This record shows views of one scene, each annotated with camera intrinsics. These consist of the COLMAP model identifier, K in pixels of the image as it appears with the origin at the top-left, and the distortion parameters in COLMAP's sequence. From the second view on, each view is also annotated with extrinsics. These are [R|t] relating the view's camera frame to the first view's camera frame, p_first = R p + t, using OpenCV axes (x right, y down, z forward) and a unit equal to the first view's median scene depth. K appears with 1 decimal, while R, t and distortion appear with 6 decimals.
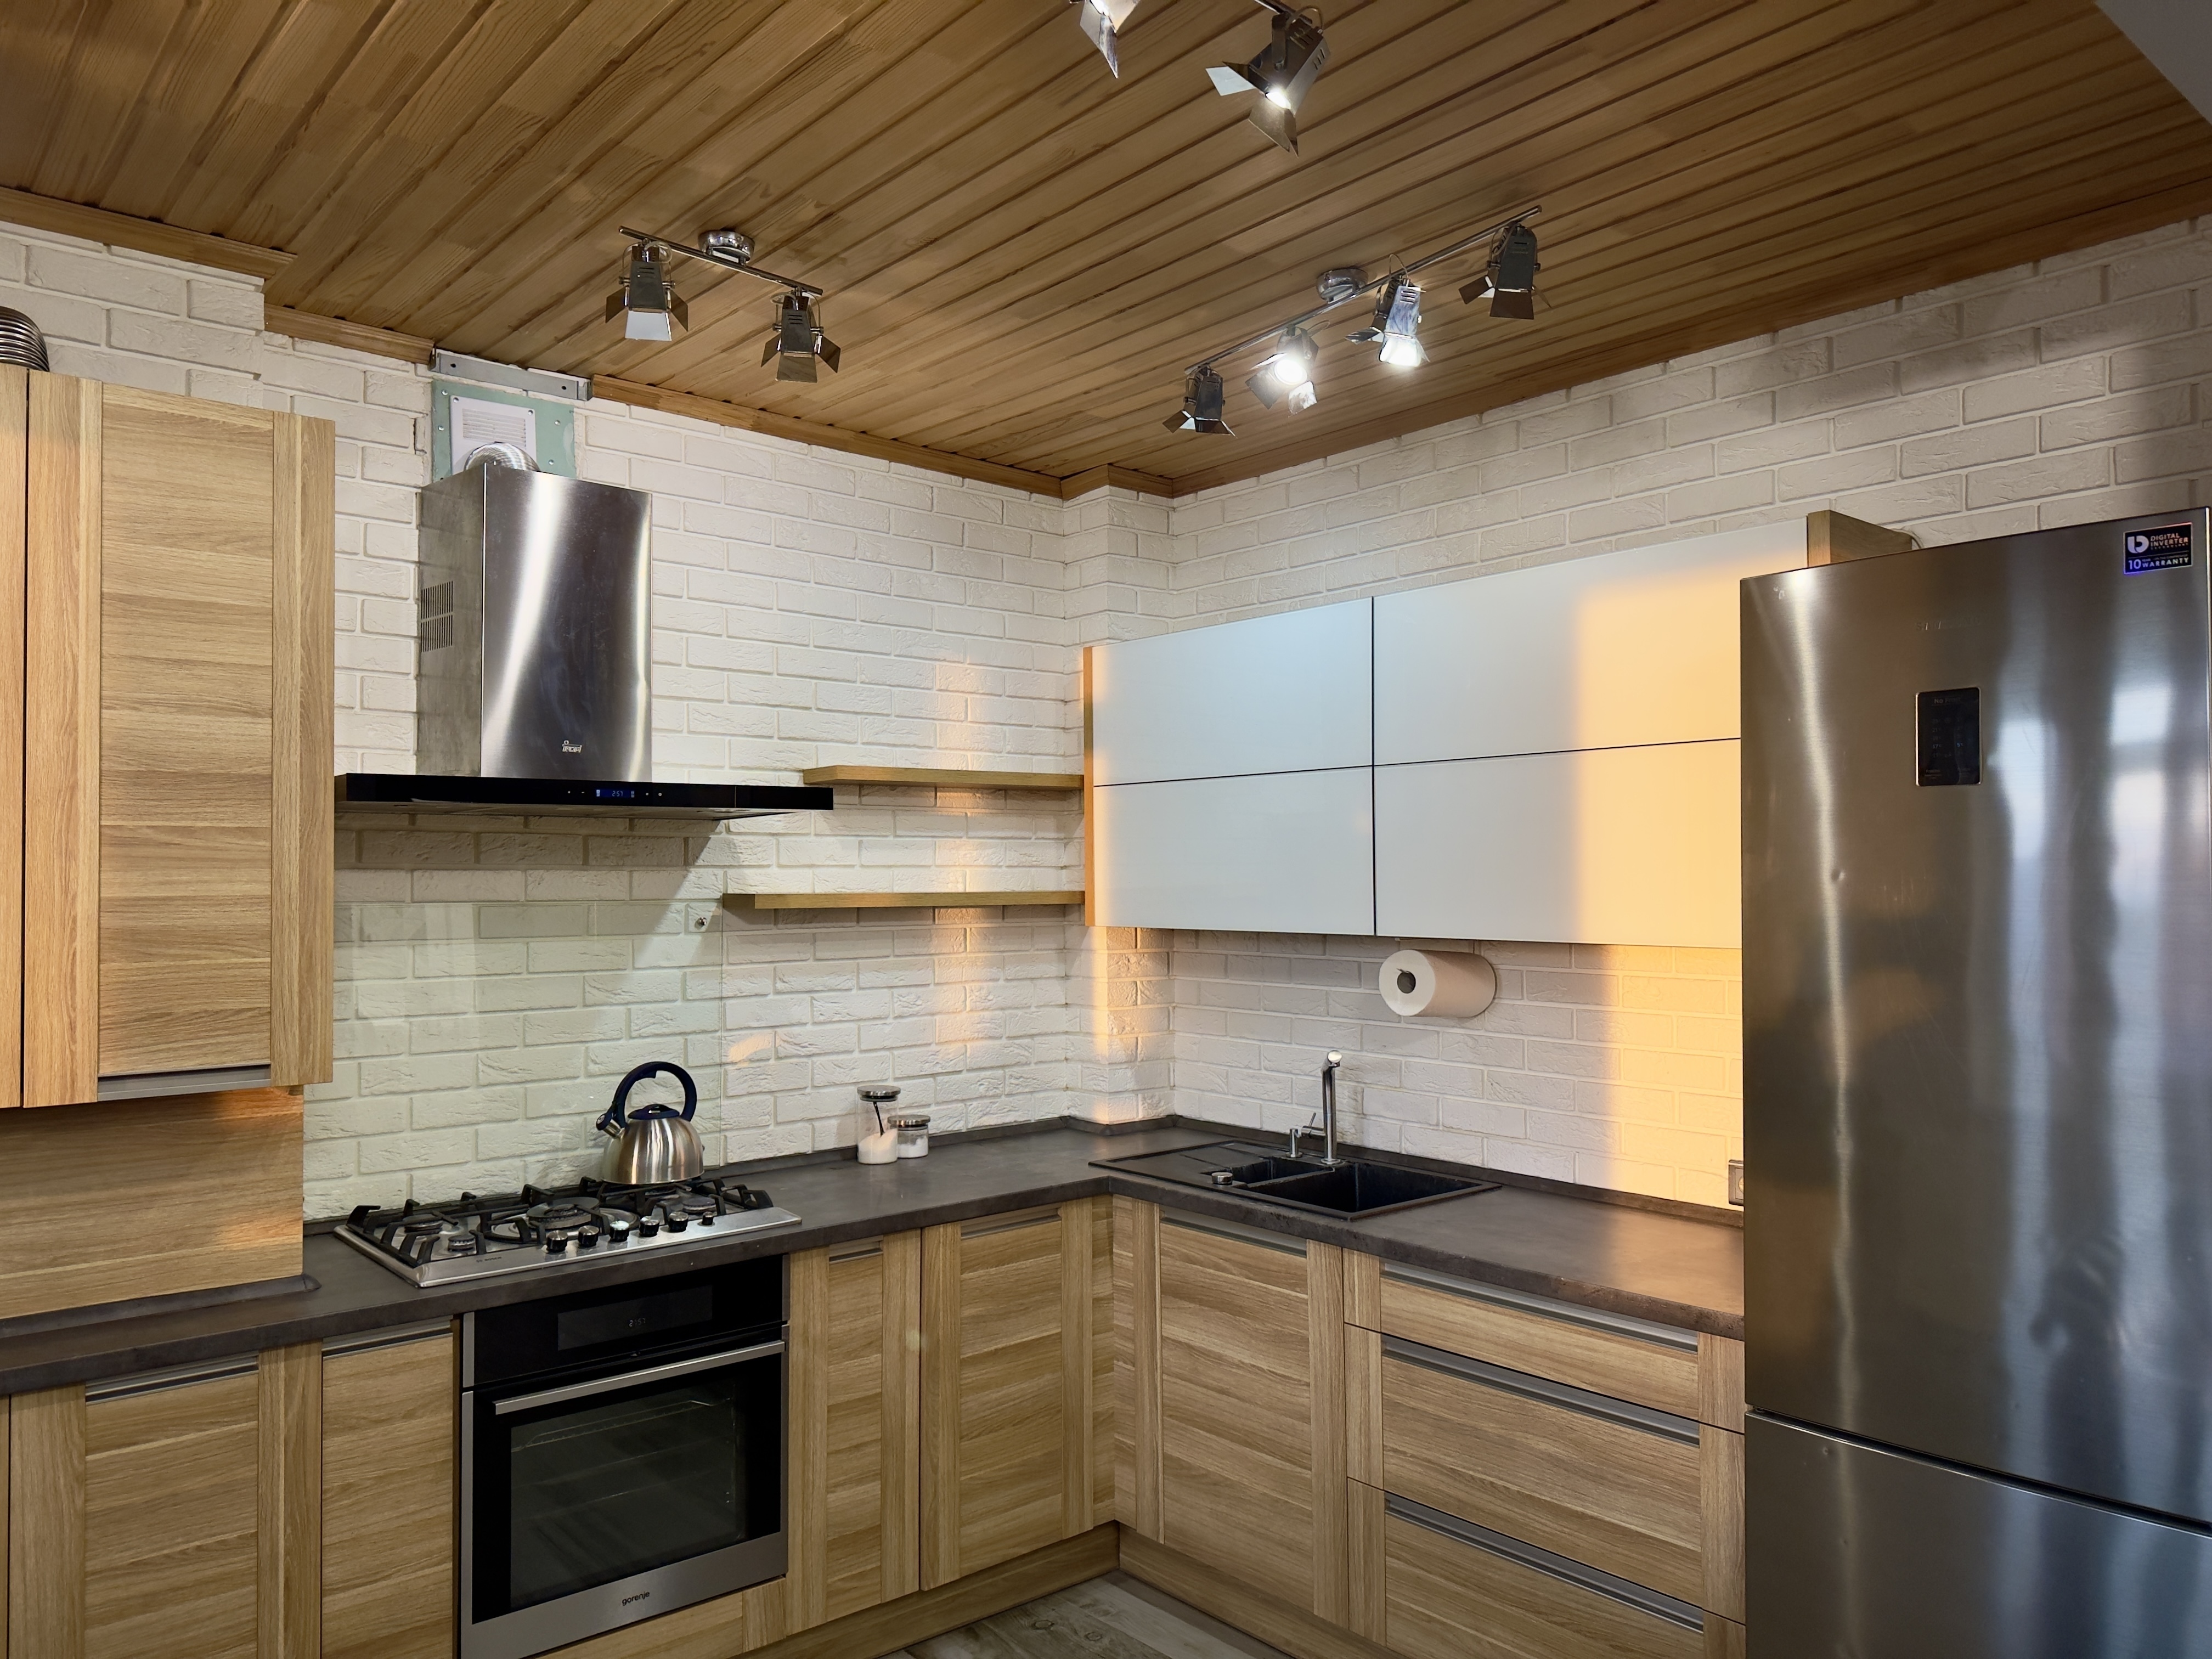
lens RADIAL K [[1571.3, 0, 1106.0], [0, 1571.3, 829.5], [0, 0, 1]] dist [0.114060, -0.152686]
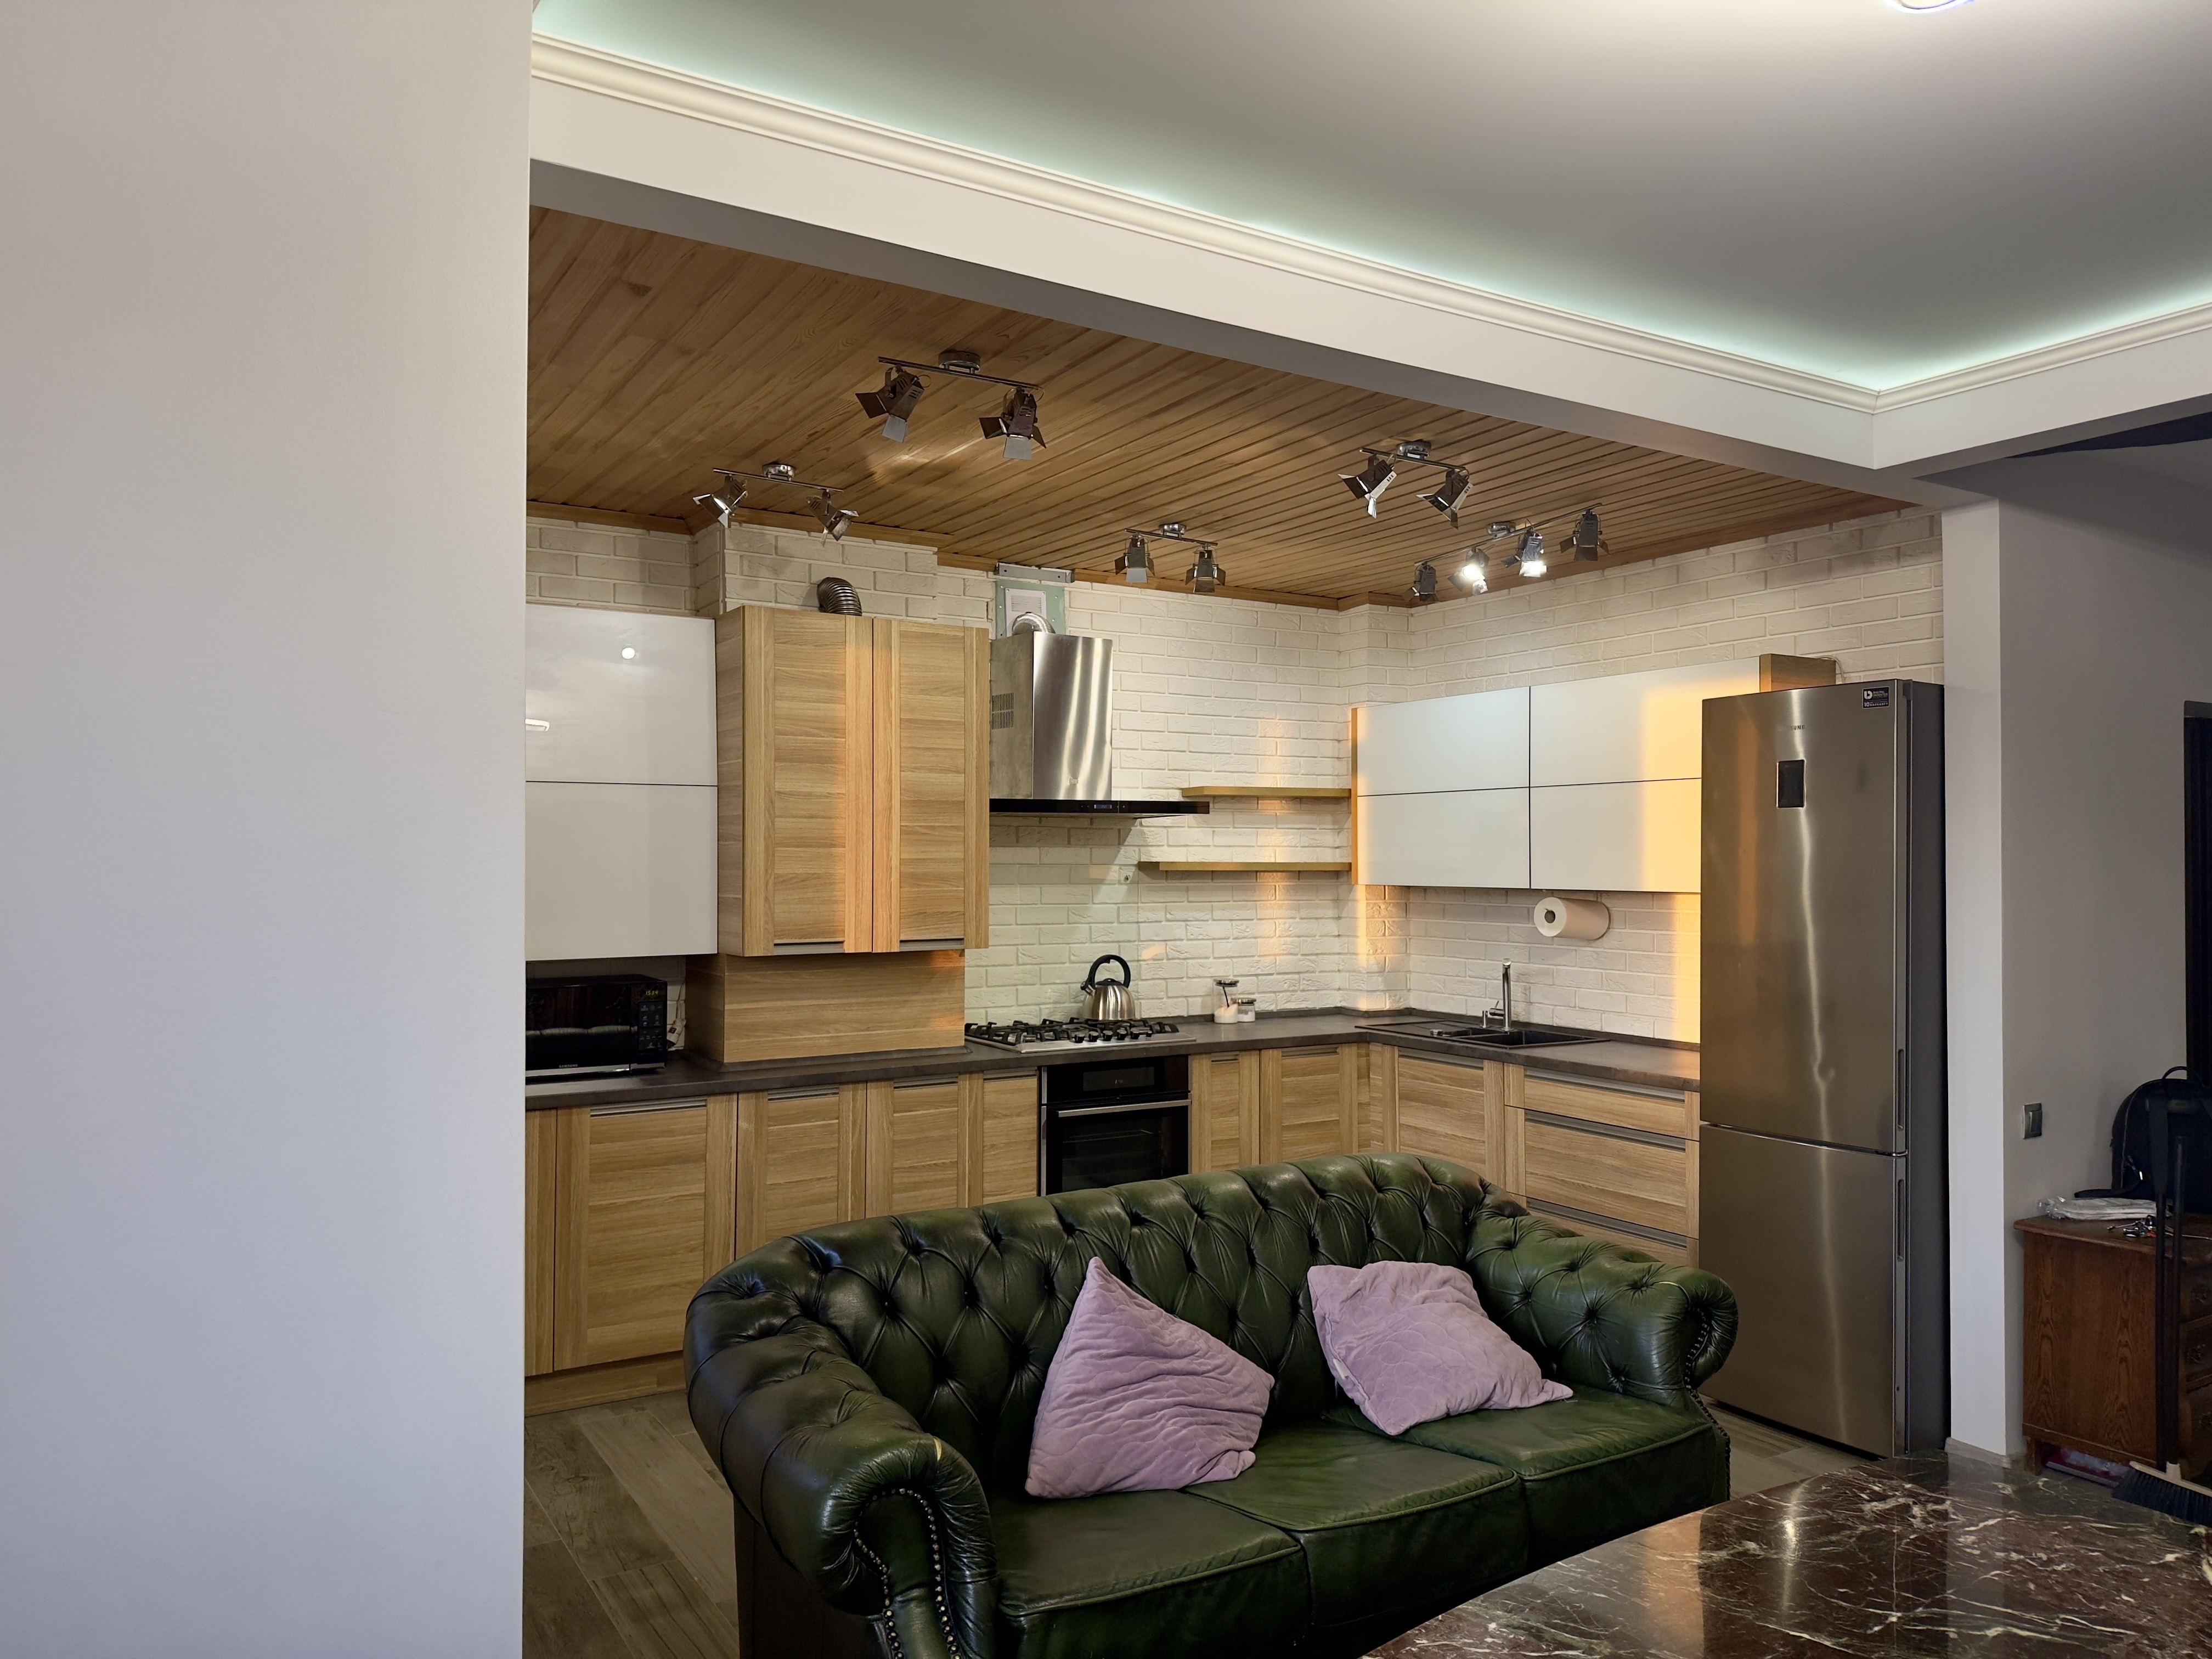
lens RADIAL K [[1545.3, 0, 1105.5], [0, 1545.3, 845.6], [0, 0, 1]] dist [0.123323, -0.182310]
pose [[0.986841, 0.003727, -0.161651, -0.007103], [-0.000249, 0.999768, 0.021527, -0.013541], [0.161694, -0.021203, 0.986613, -0.697020]]
